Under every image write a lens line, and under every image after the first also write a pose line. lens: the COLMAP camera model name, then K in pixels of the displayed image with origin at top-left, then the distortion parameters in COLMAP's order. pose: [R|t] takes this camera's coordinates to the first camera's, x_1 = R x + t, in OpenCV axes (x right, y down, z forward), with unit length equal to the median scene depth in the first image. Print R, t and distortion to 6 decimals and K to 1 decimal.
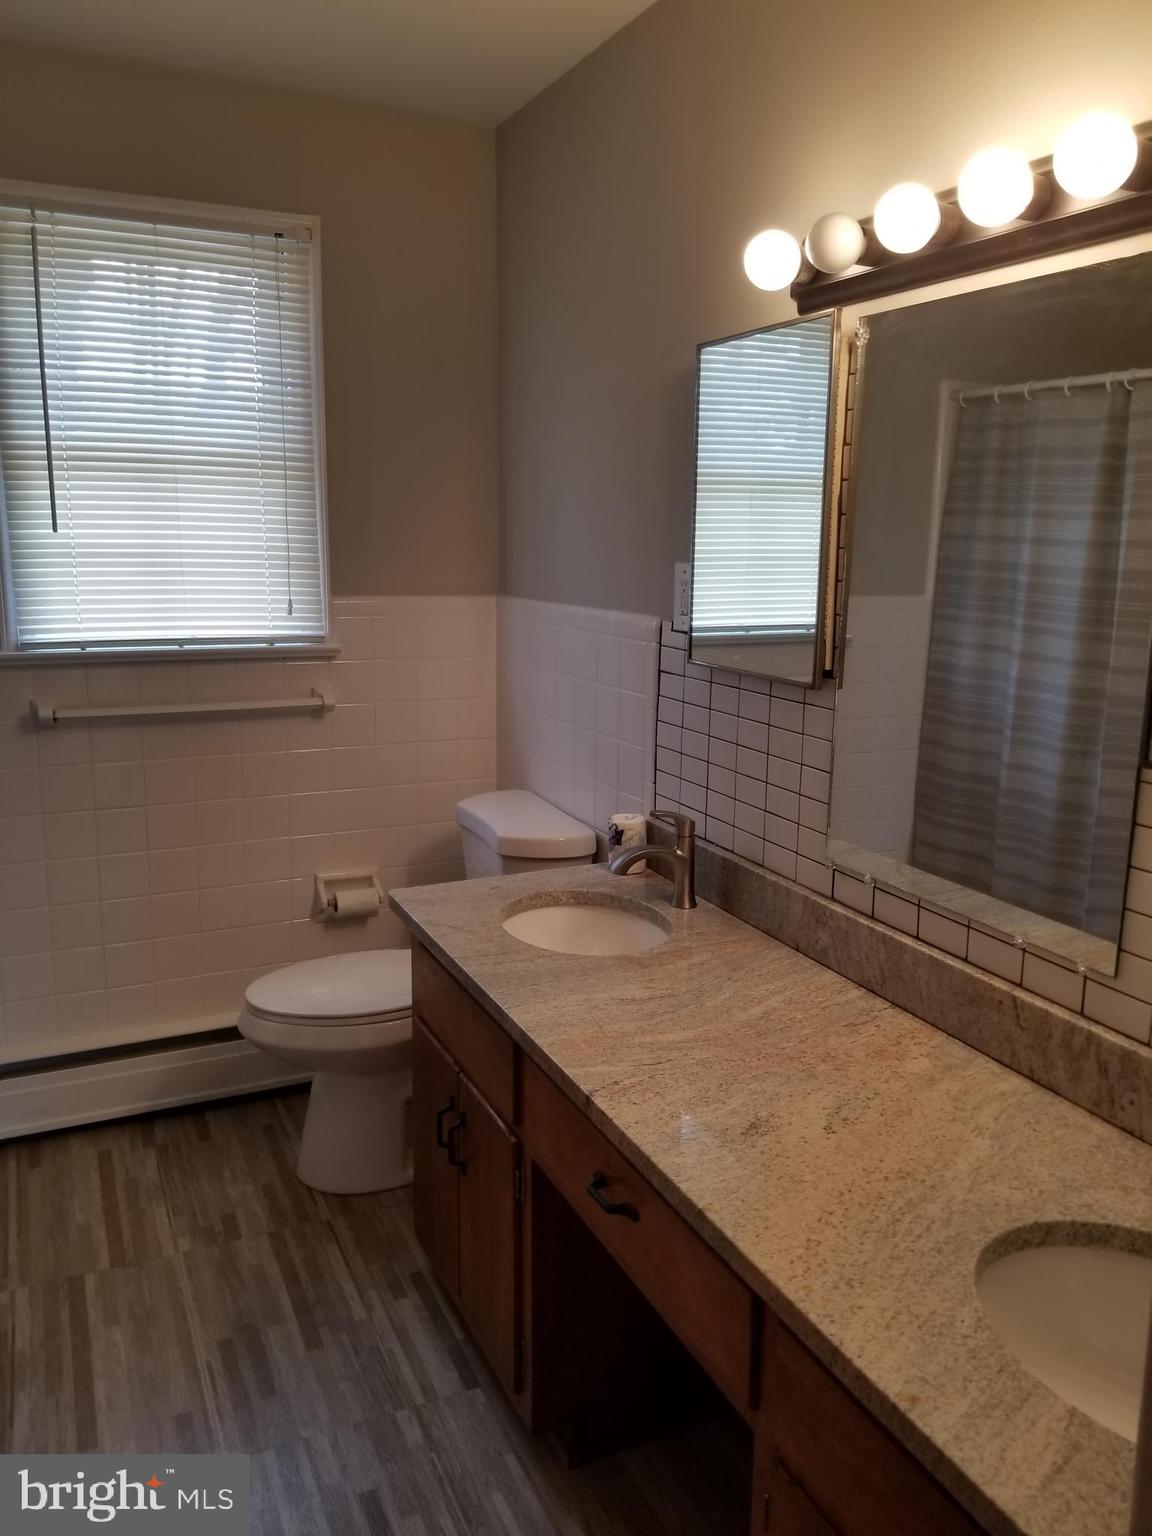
lens RADIAL K [[1193.6, 0, 606.4], [0, 1193.6, 747.3], [0, 0, 1]] dist [0.073808, -0.128181]
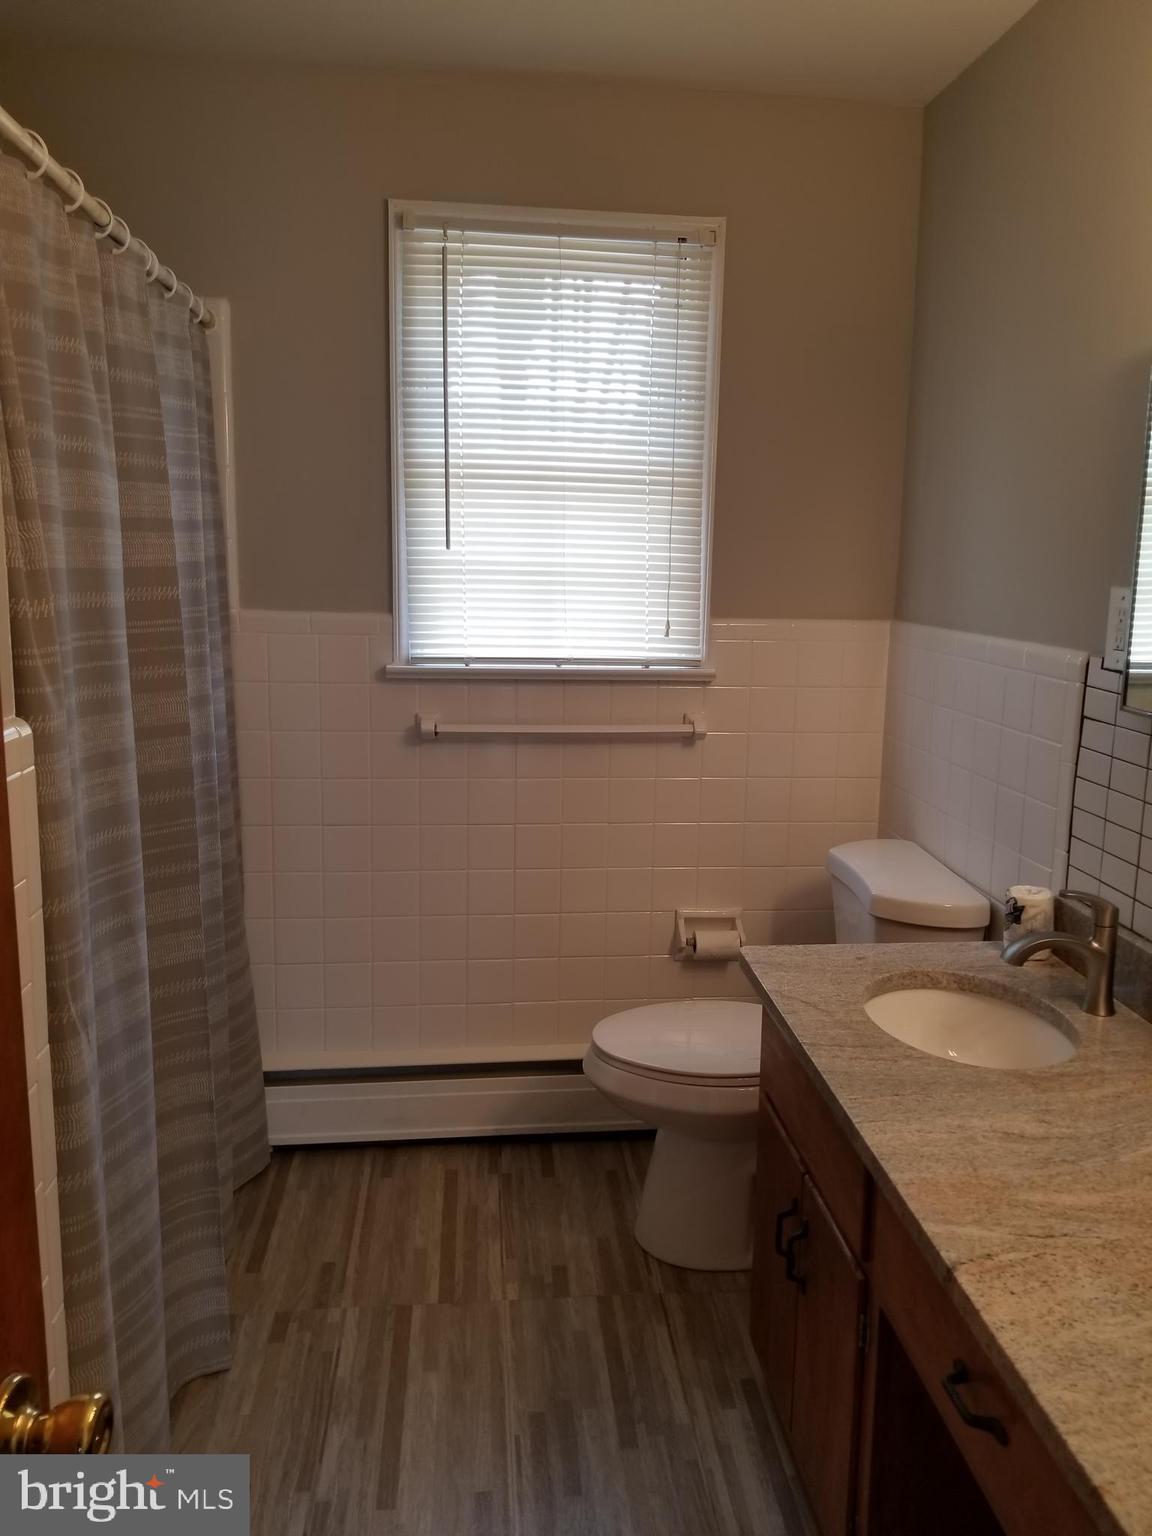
lens RADIAL K [[1189.0, 0, 607.0], [0, 1189.0, 733.7], [0, 0, 1]] dist [0.093545, -0.153502]
pose [[0.943384, 0.058051, -0.326583, 0.006092], [-0.066820, 0.997642, -0.015684, -0.017440], [0.324902, 0.036618, 0.945038, 0.104310]]
